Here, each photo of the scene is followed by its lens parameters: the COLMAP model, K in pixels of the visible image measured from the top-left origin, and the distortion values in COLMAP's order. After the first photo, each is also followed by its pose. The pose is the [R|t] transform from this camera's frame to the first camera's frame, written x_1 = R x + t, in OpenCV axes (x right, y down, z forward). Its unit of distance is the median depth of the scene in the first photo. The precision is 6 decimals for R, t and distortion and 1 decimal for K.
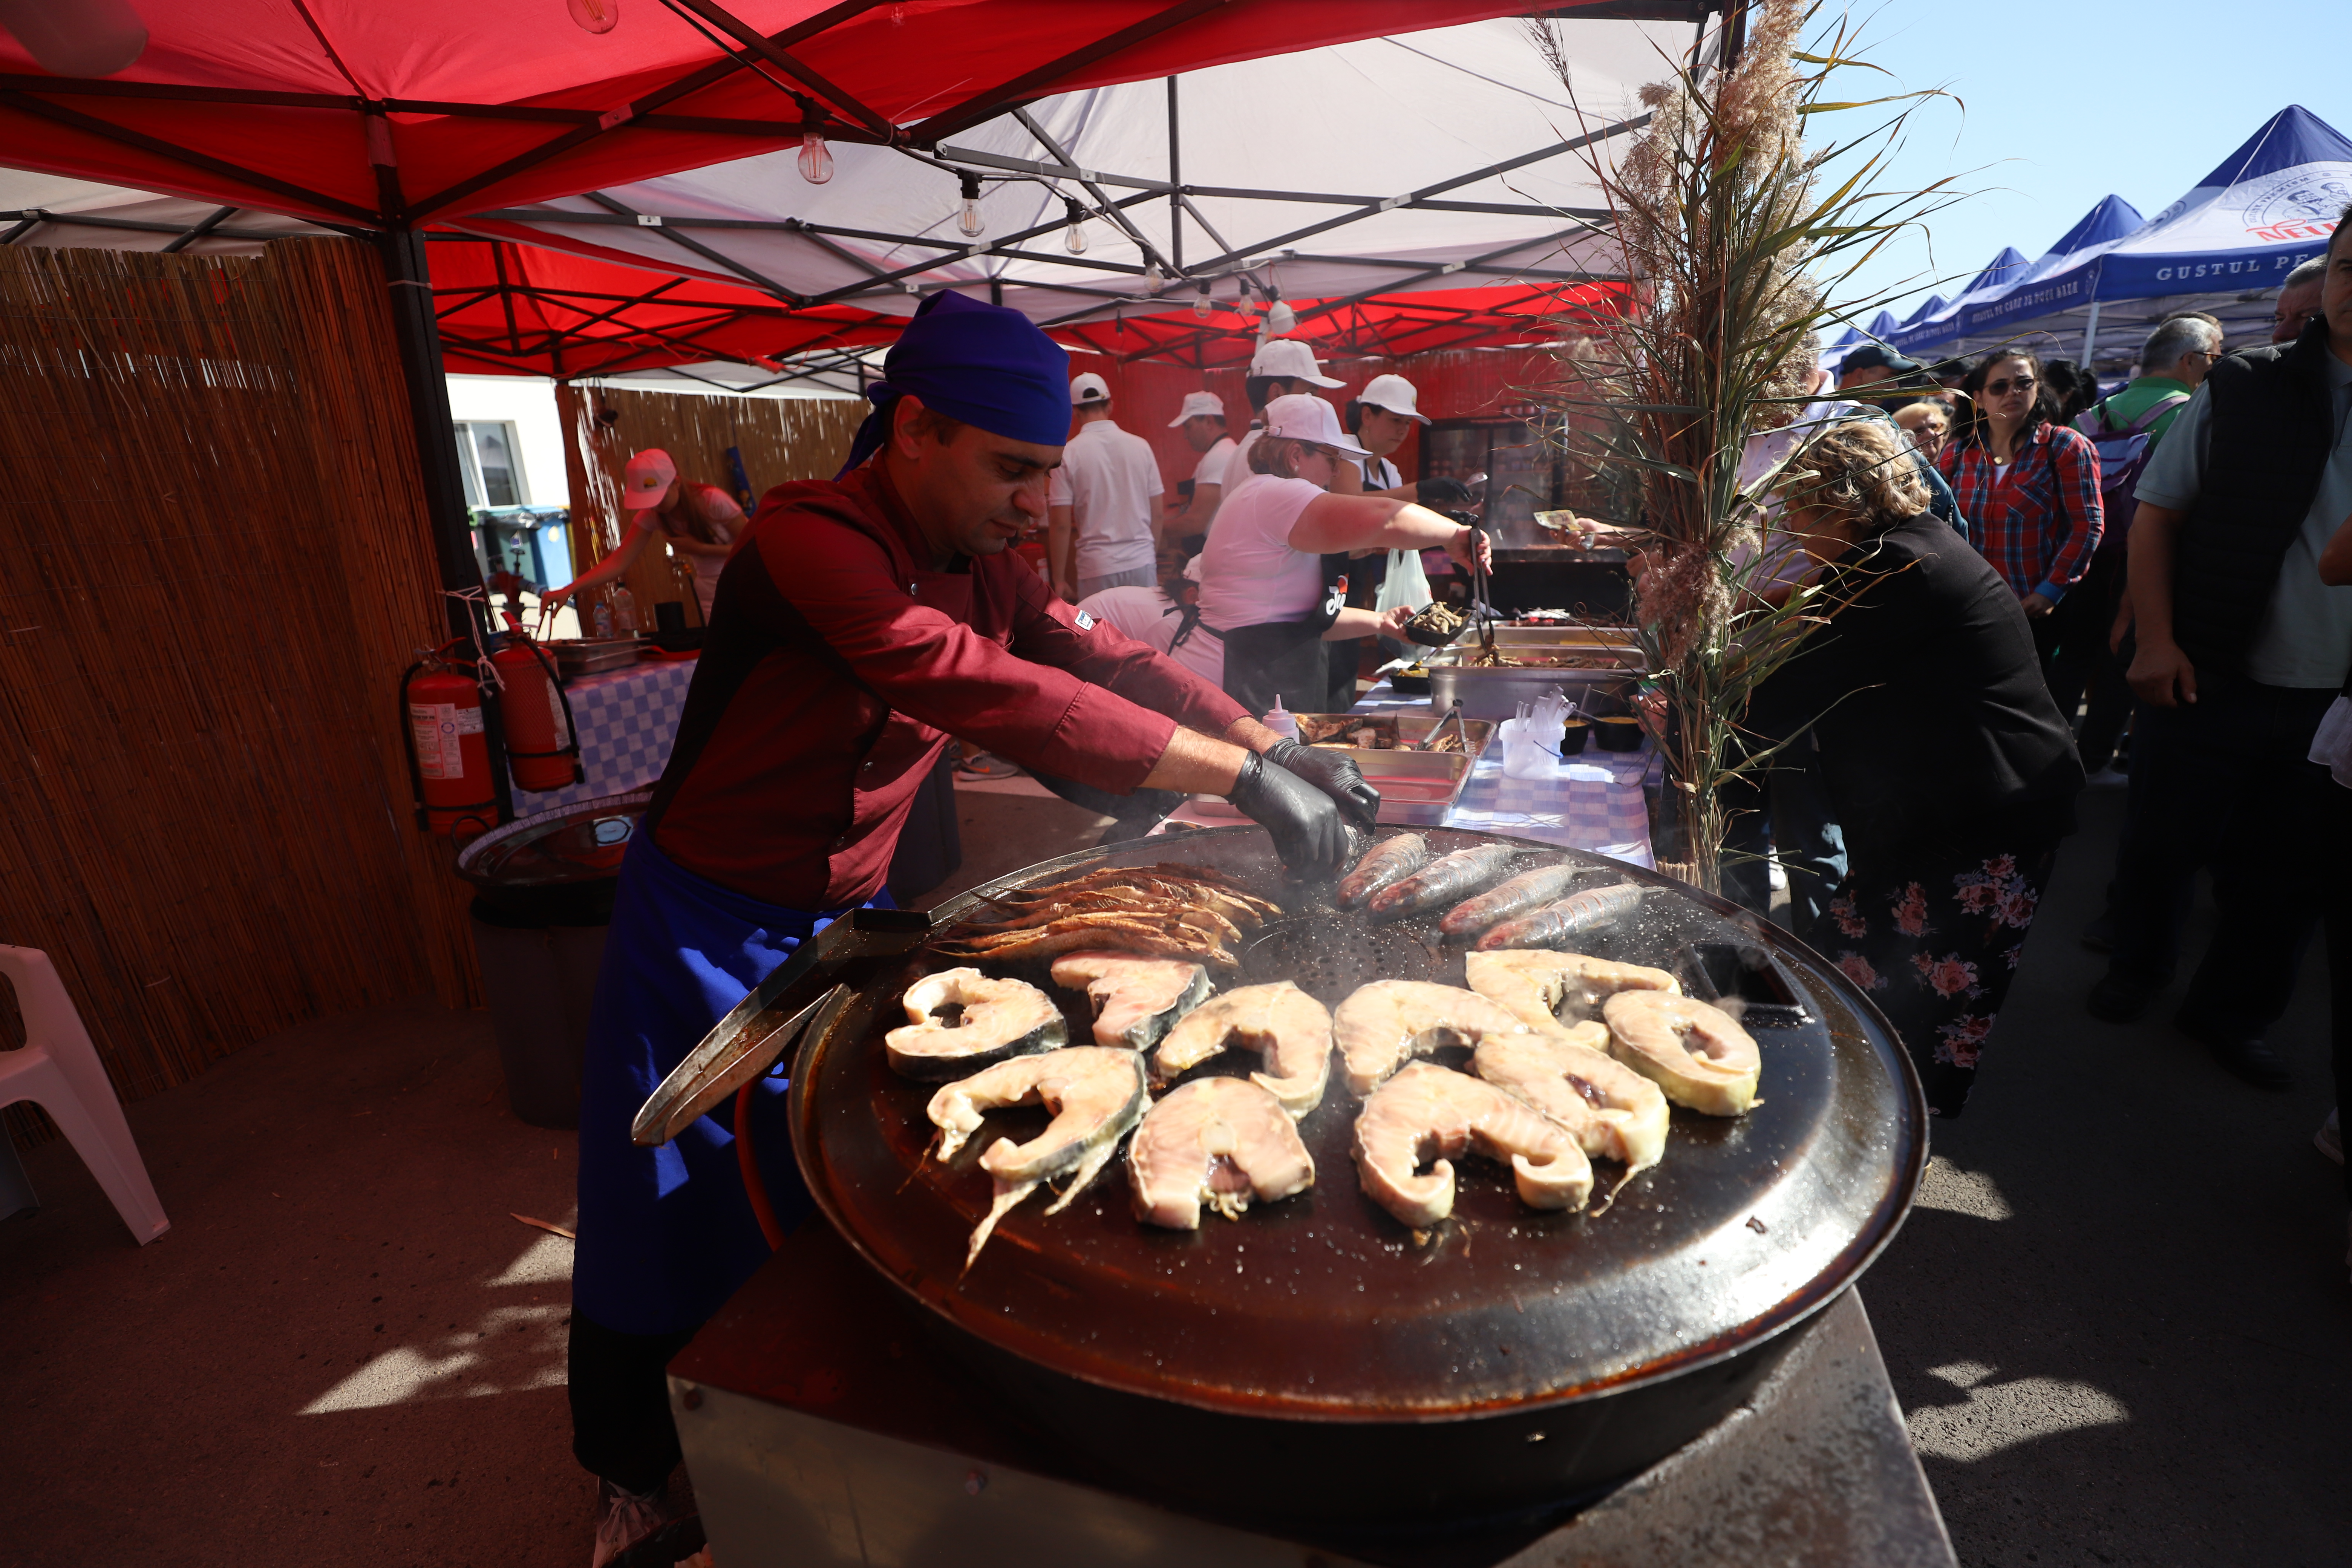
lens RADIAL K [[1088.5, 0, 1178.4], [0, 1088.5, 790.0], [0, 0, 1]] dist [-0.045355, 0.017521]
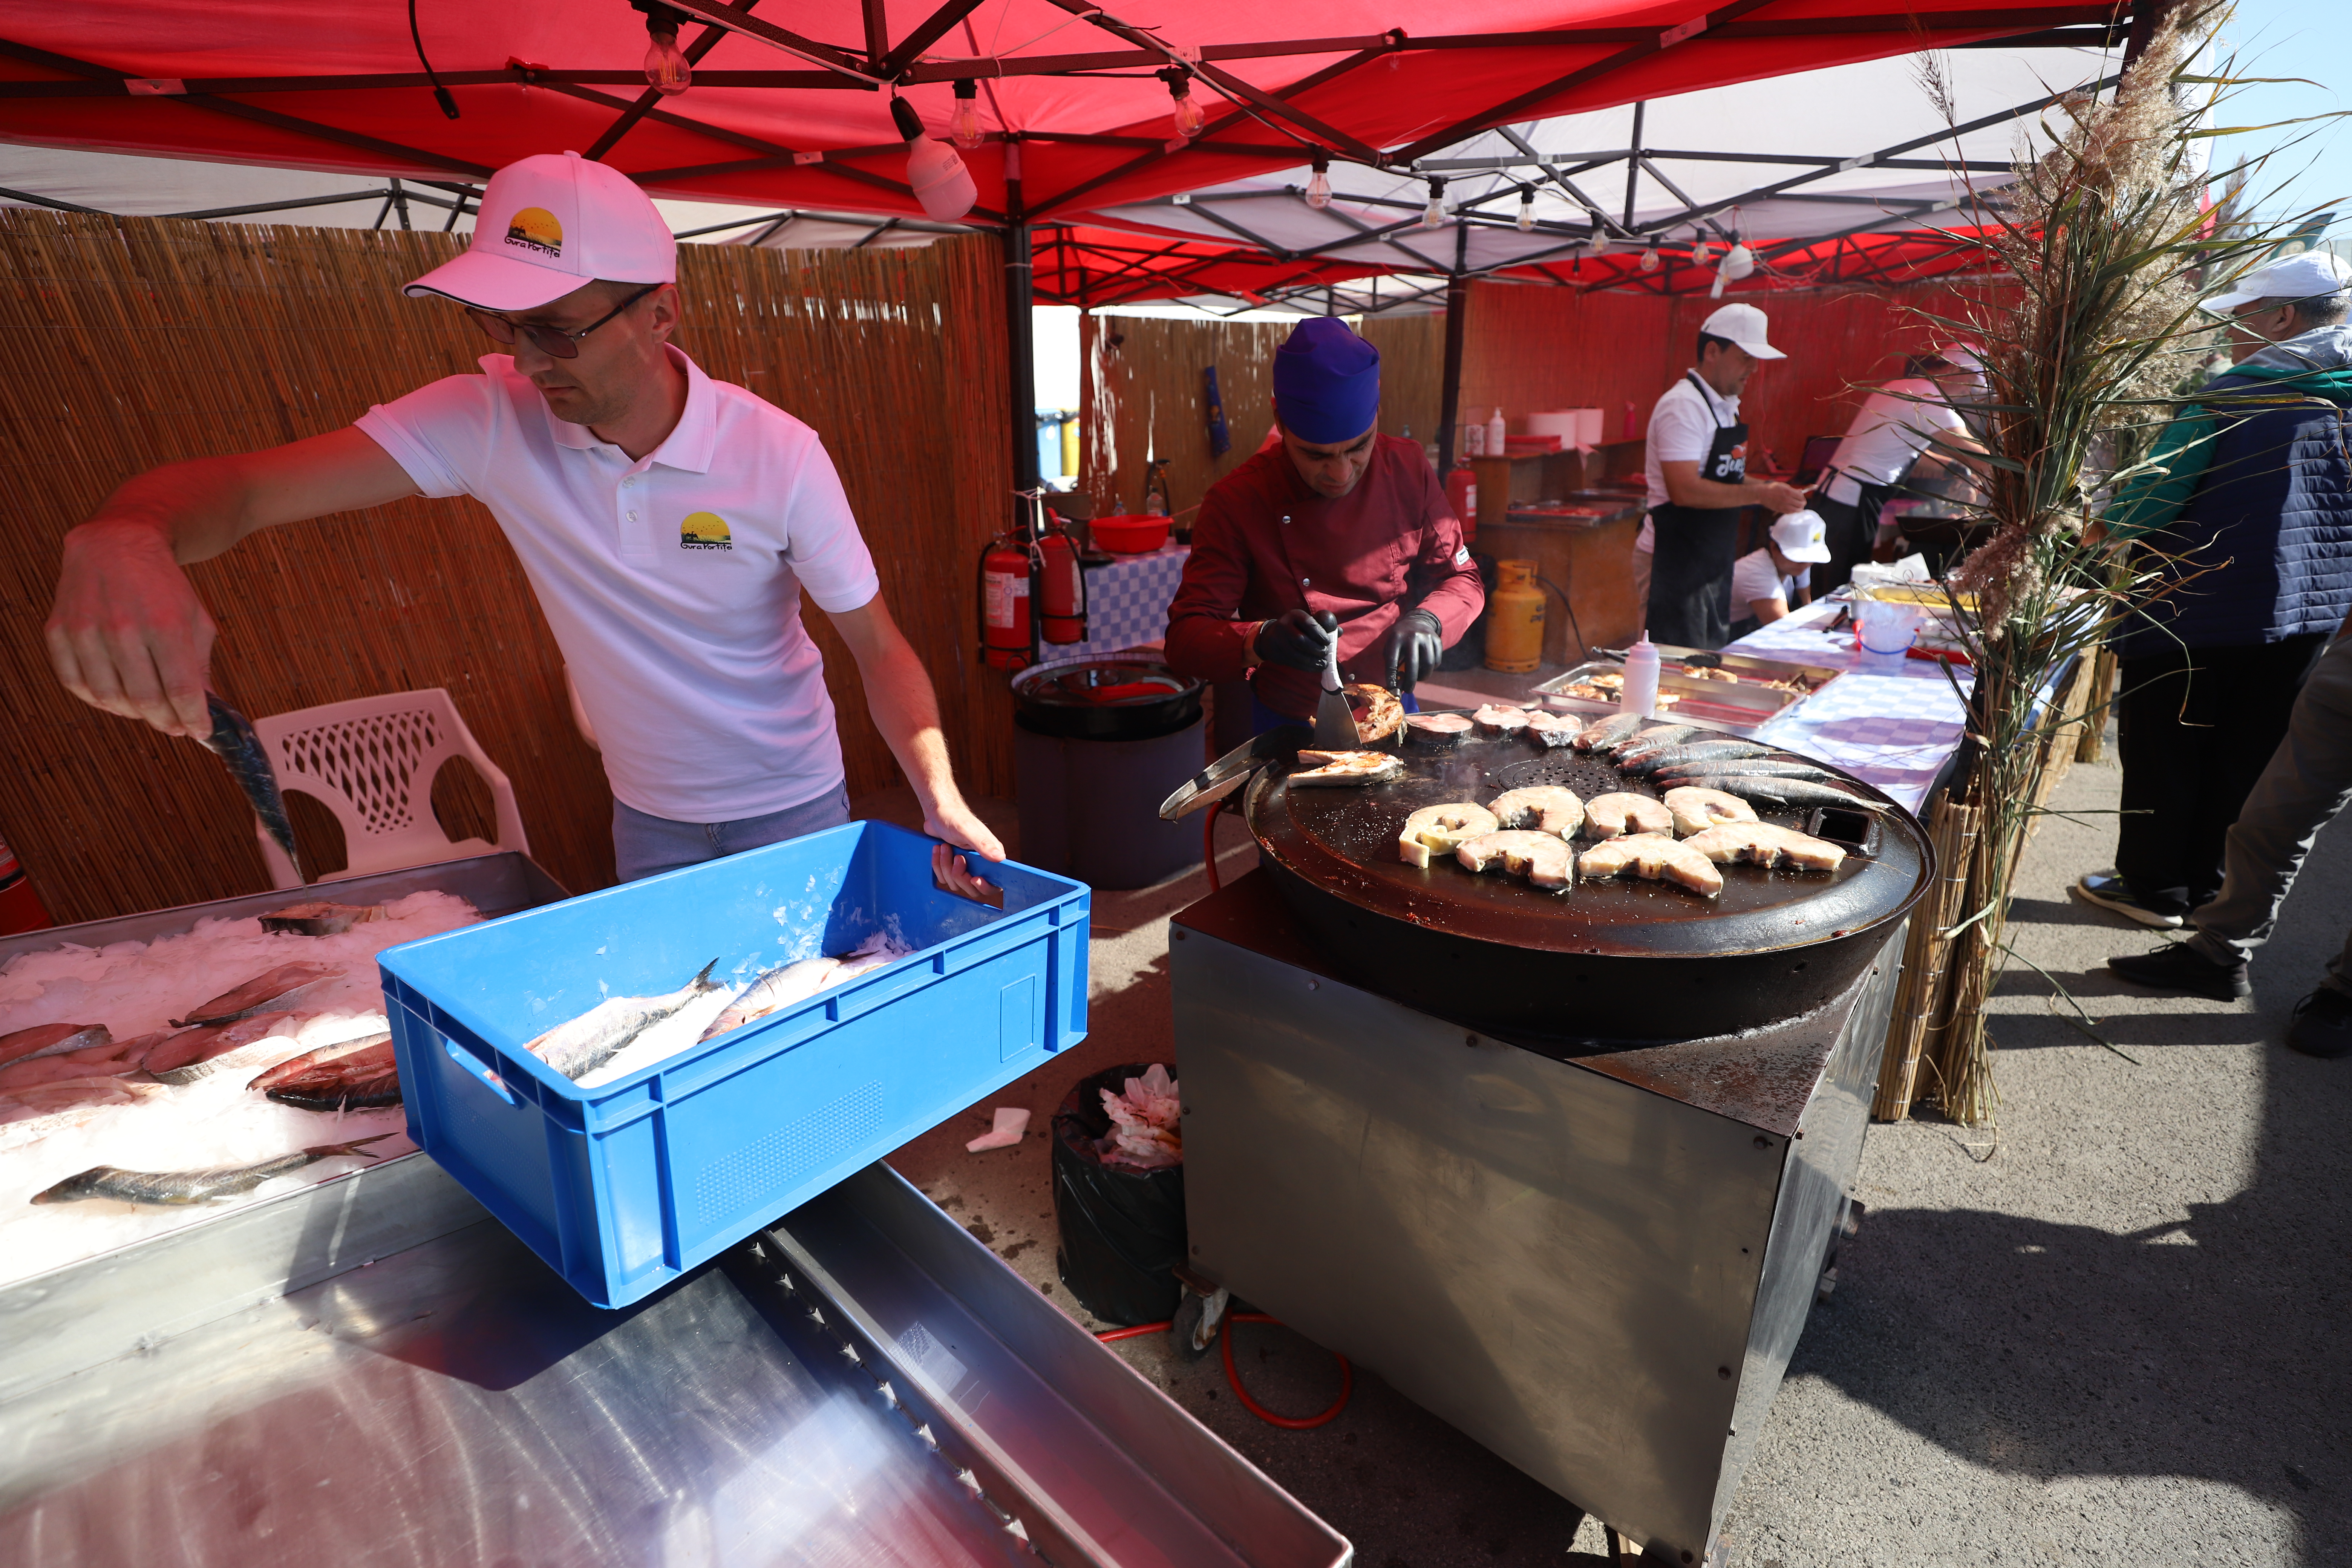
lens RADIAL K [[1088.5, 0, 1178.4], [0, 1088.5, 790.0], [0, 0, 1]] dist [-0.045355, 0.017521]
pose [[0.923593, 0.151145, -0.352322, 0.051008], [-0.122960, 0.987239, 0.101188, 0.023583], [0.363121, -0.050135, 0.930392, -0.210790]]
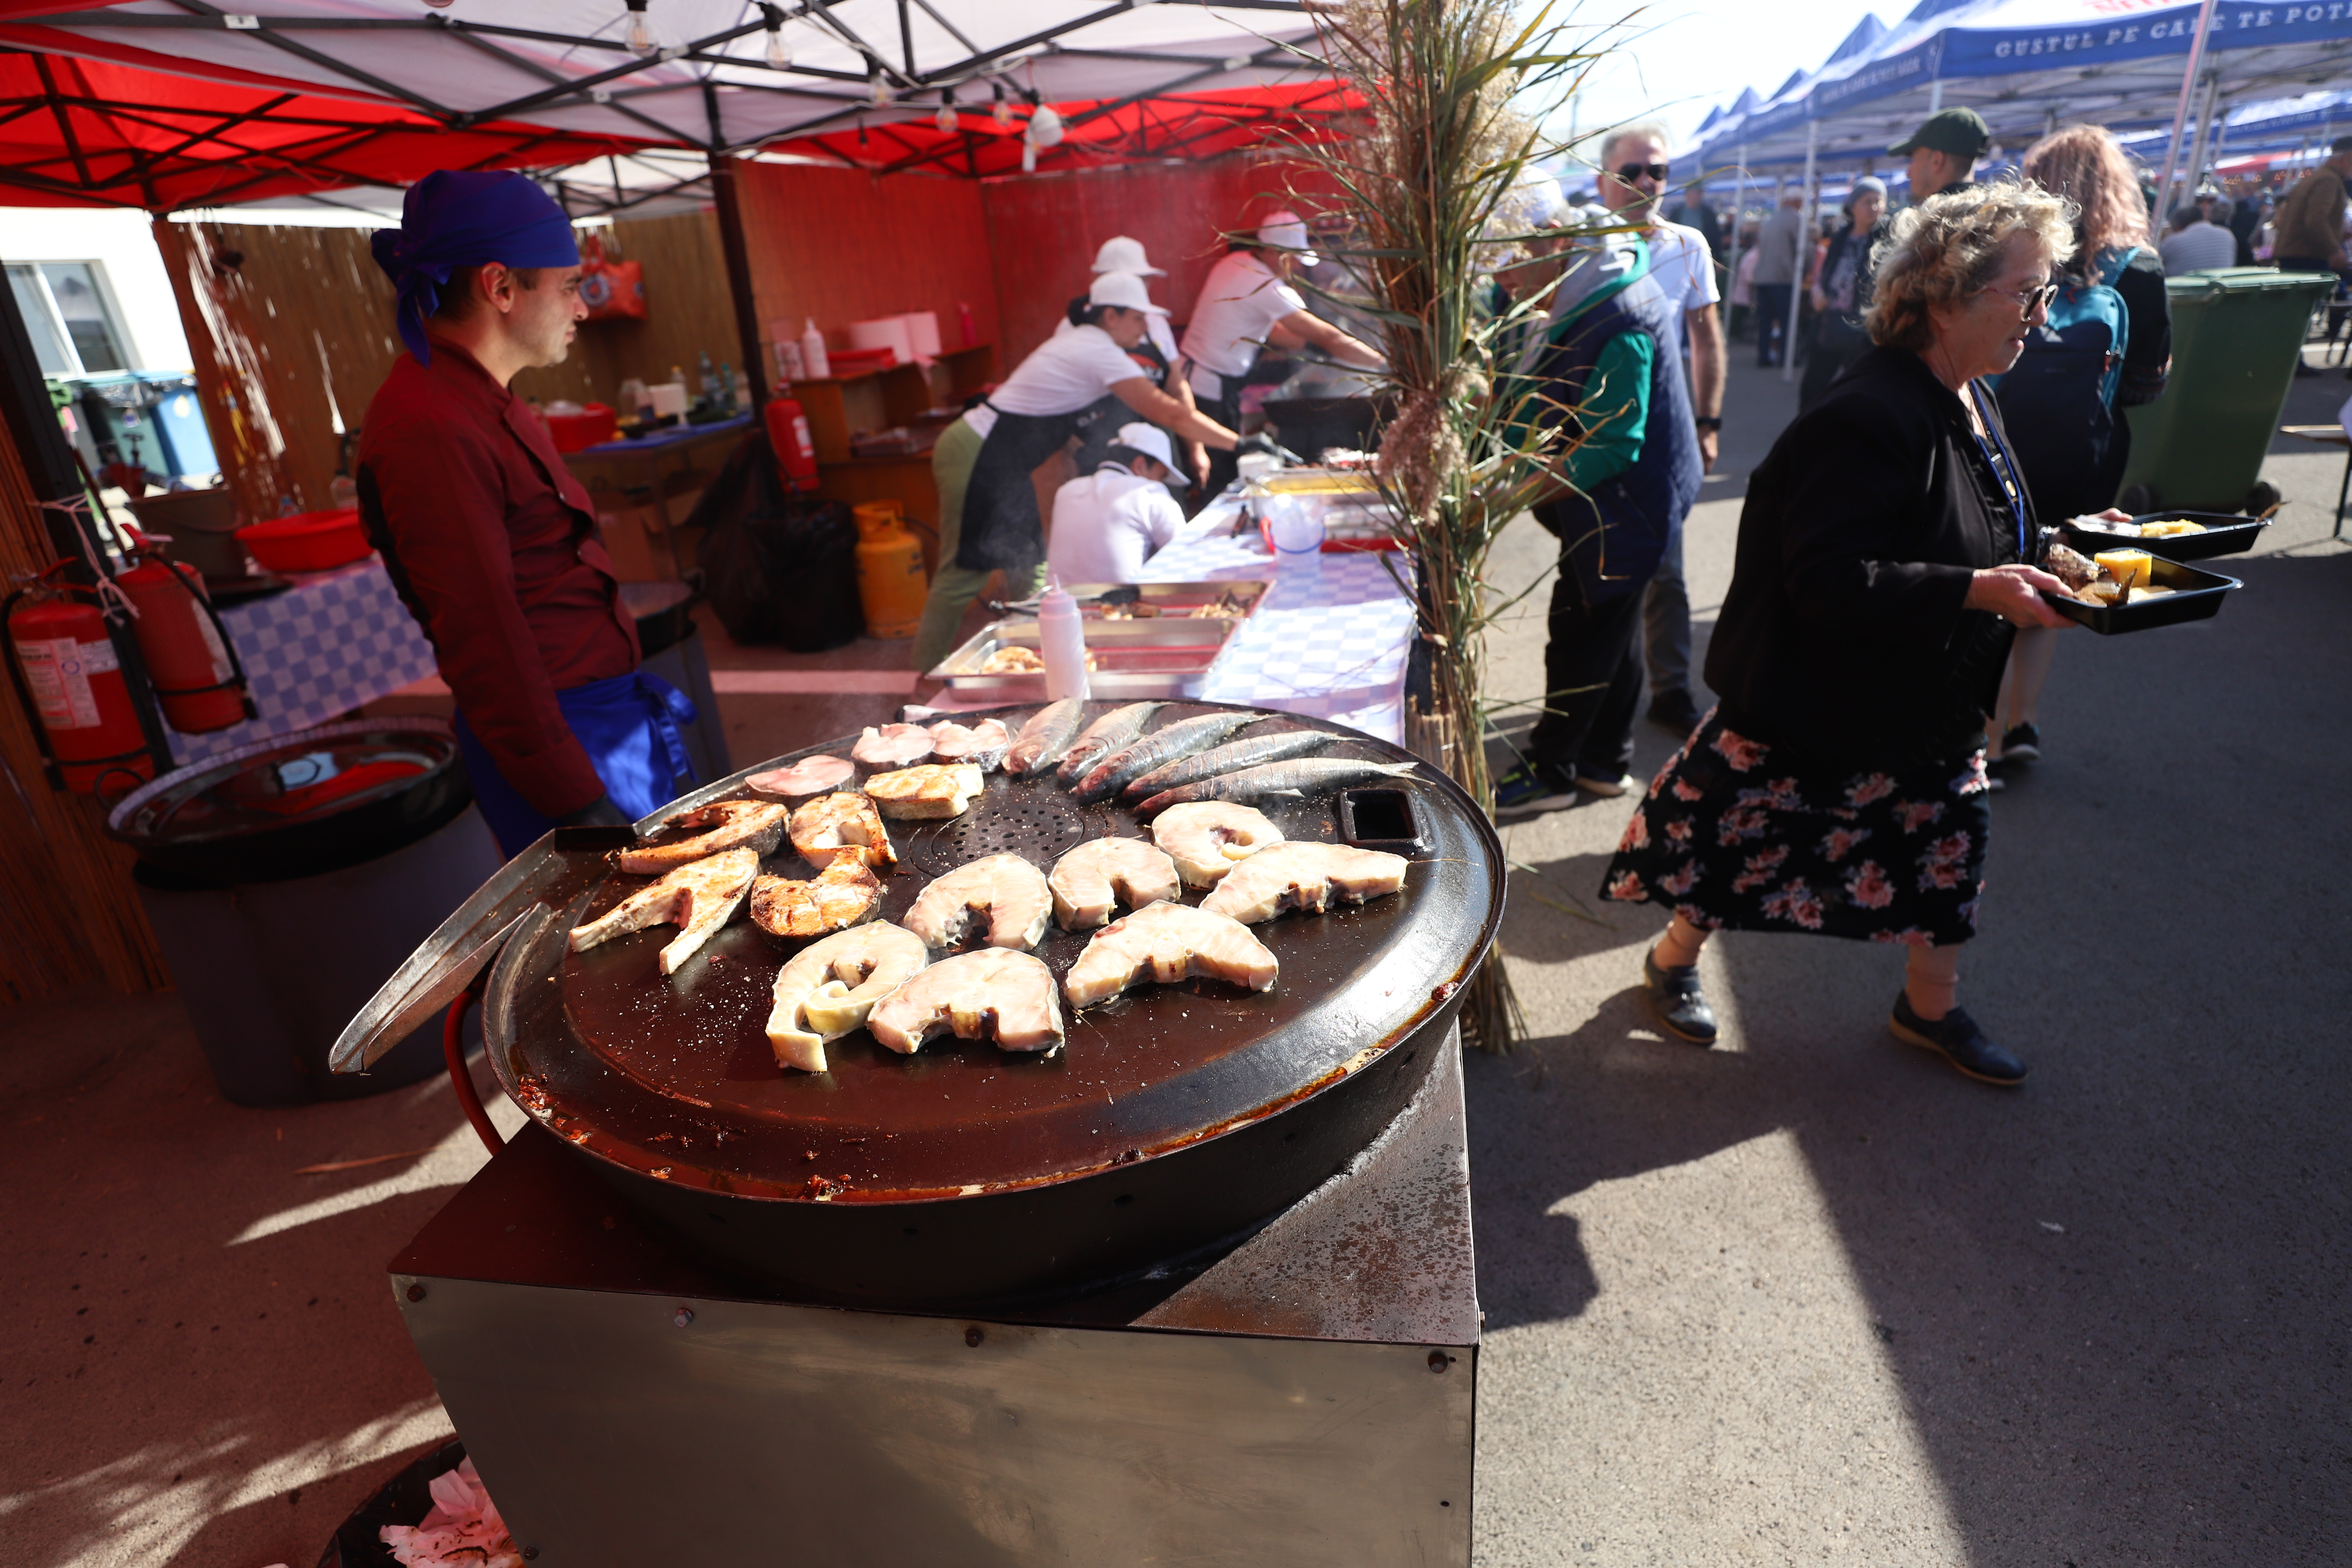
lens RADIAL K [[1238.8, 0, 1187.8], [0, 1238.8, 787.5], [0, 0, 1]] dist [-0.041978, 0.019019]
pose [[0.987675, -0.084515, 0.131738, 0.044973], [0.070960, 0.992000, 0.104402, -0.000978], [-0.139507, -0.093767, 0.985772, -0.062352]]
